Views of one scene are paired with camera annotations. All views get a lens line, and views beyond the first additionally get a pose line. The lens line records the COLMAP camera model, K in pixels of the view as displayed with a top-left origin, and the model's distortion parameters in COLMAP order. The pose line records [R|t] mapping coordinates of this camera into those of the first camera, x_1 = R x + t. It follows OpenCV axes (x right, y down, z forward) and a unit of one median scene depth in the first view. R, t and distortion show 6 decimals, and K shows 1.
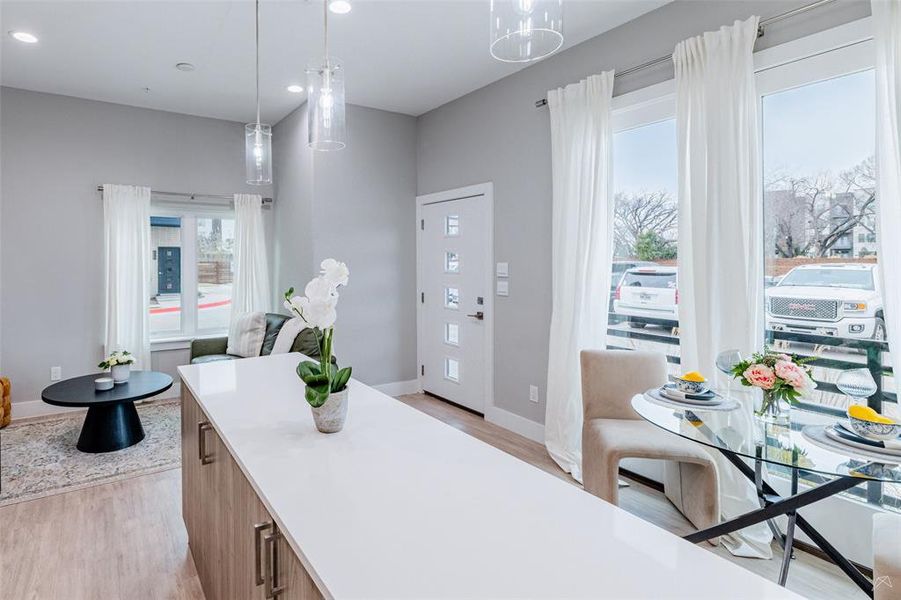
lens RADIAL K [[445.6, 0, 359.4], [0, 445.6, 266.2], [0, 0, 1]] dist [-0.000032, -0.000664]
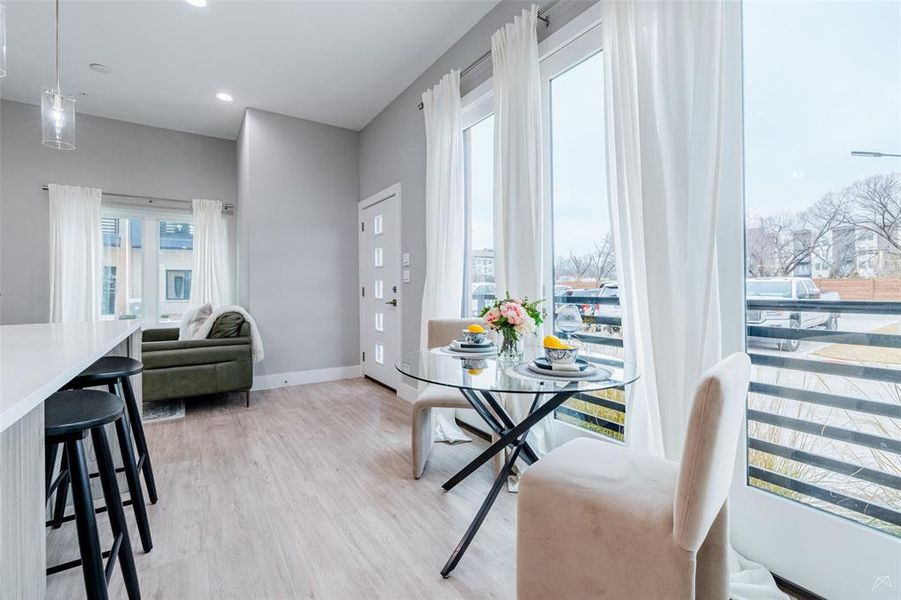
lens RADIAL K [[381.5, 0, 437.1], [0, 381.5, 286.5], [0, 0, 1]] dist [-0.001944, -0.000259]
pose [[0.998266, -0.003259, 0.058767, 0.290128], [0.003935, 0.999927, -0.011390, 0.073605], [-0.058725, 0.011602, 0.998207, 0.030510]]
